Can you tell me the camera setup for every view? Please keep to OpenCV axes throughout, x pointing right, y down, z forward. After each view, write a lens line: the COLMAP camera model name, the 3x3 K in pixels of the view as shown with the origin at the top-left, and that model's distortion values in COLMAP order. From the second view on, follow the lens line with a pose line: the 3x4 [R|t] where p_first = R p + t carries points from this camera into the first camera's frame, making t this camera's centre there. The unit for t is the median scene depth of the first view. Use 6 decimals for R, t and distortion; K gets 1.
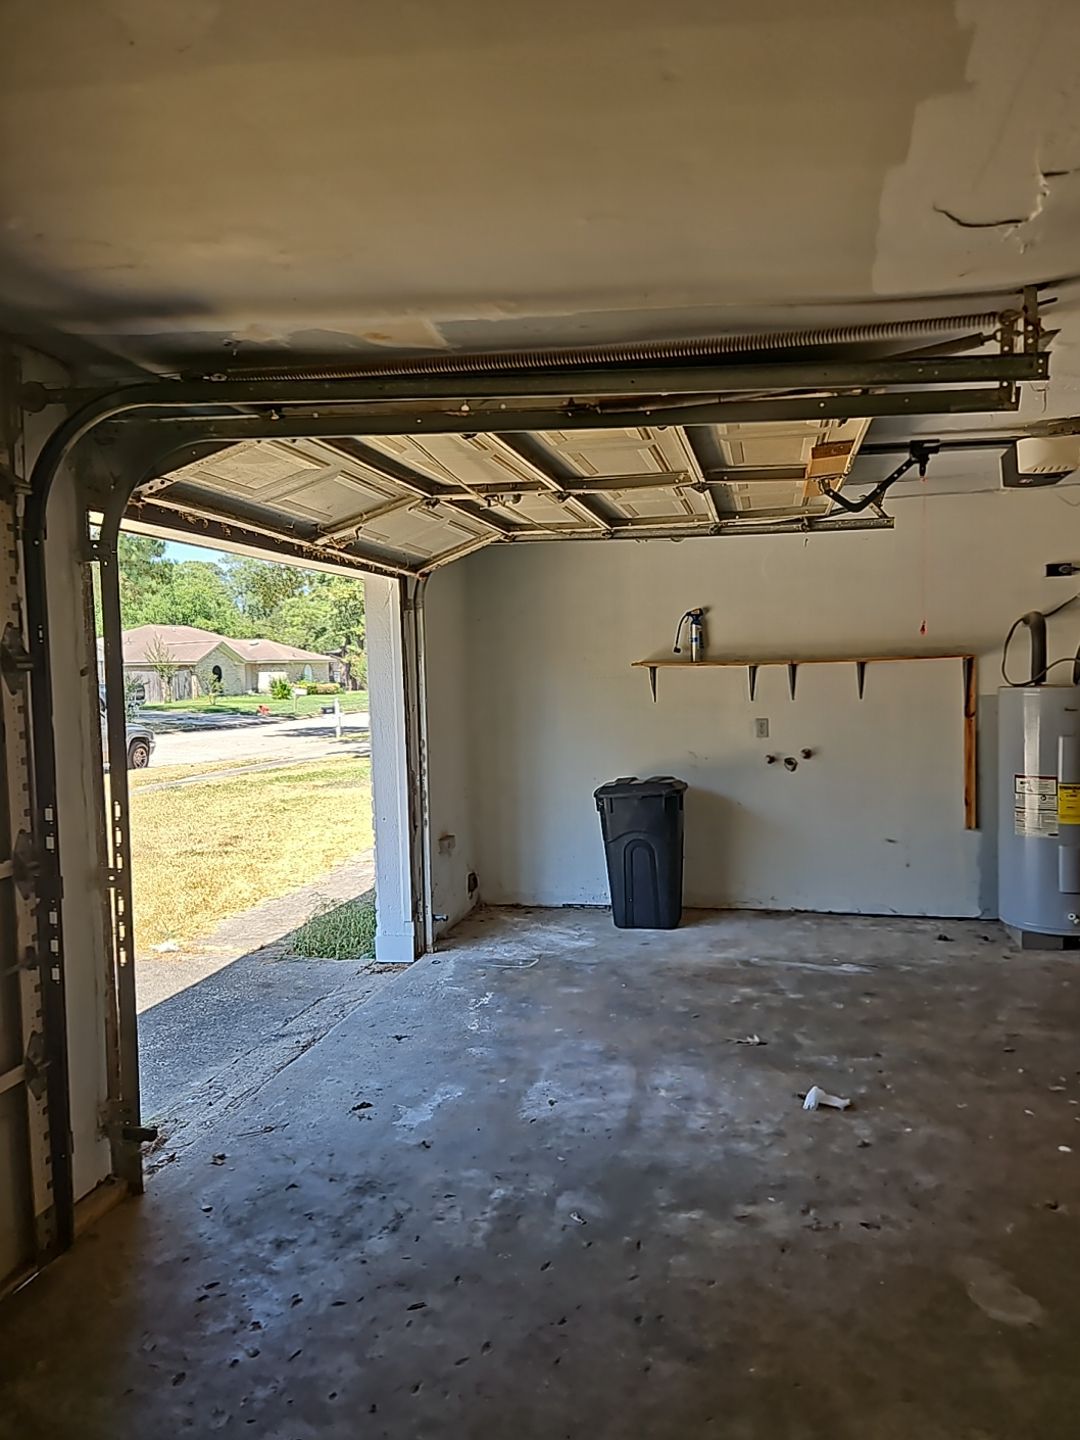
lens RADIAL K [[983.6, 0, 550.8], [0, 983.6, 726.7], [0, 0, 1]] dist [0.085060, -0.073674]
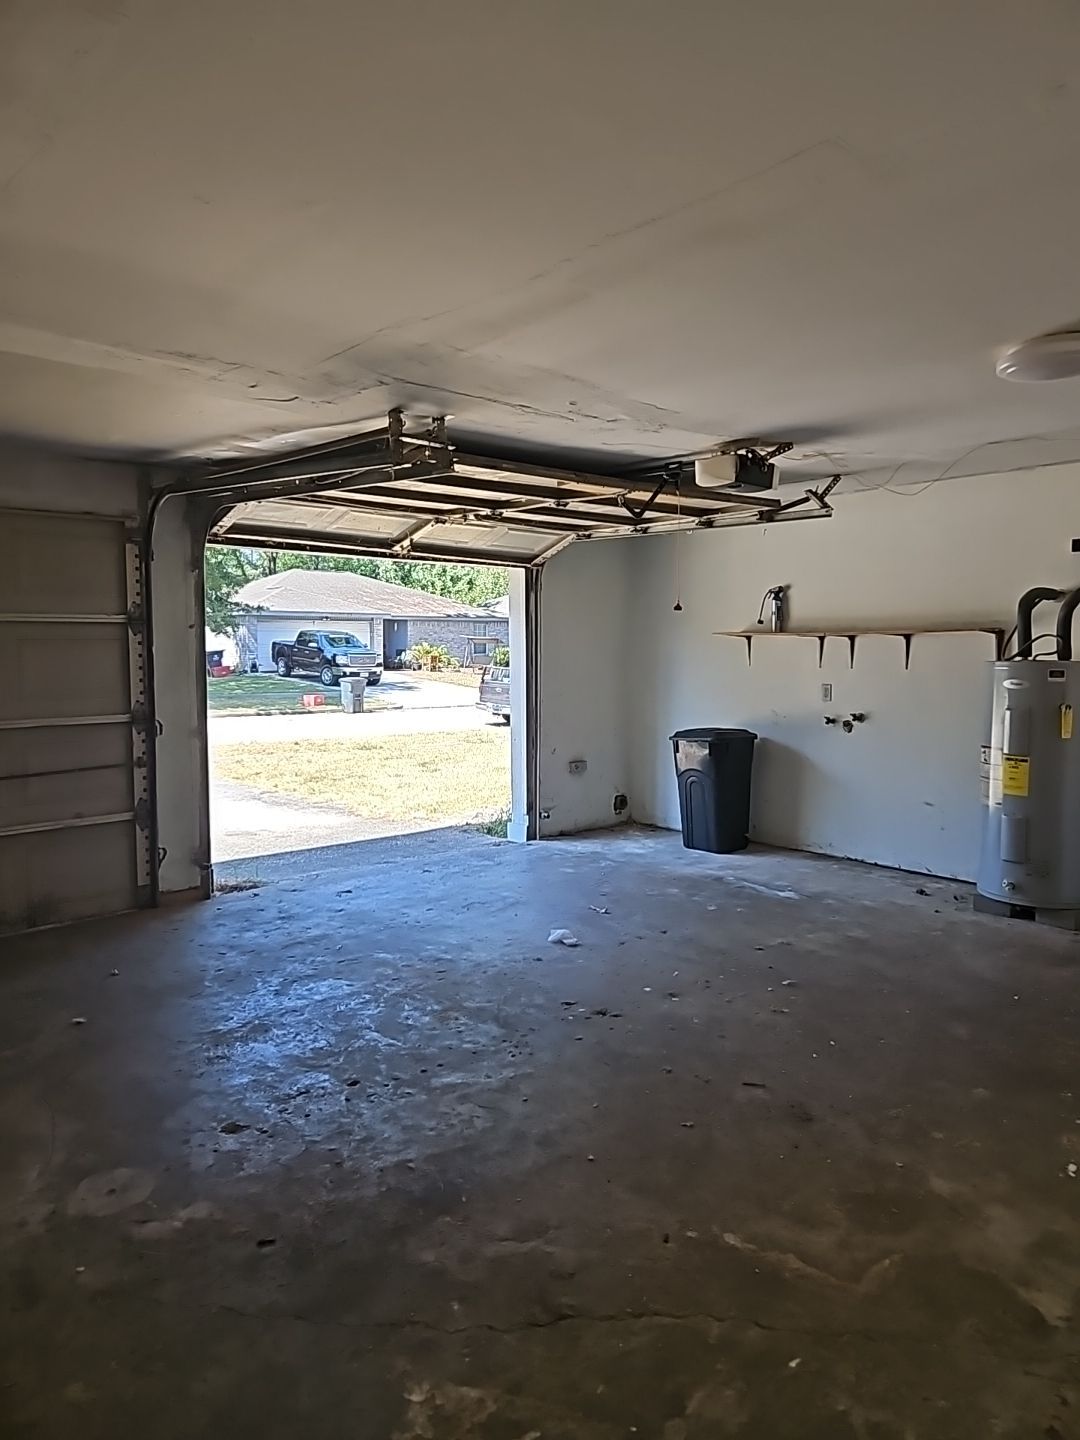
lens RADIAL K [[940.6, 0, 543.2], [0, 940.6, 712.3], [0, 0, 1]] dist [0.074340, -0.064547]
pose [[0.824531, 0.065948, -0.561960, 0.689127], [-0.055870, 0.997820, 0.035124, 0.005118], [0.563051, 0.002435, 0.826418, -0.088900]]
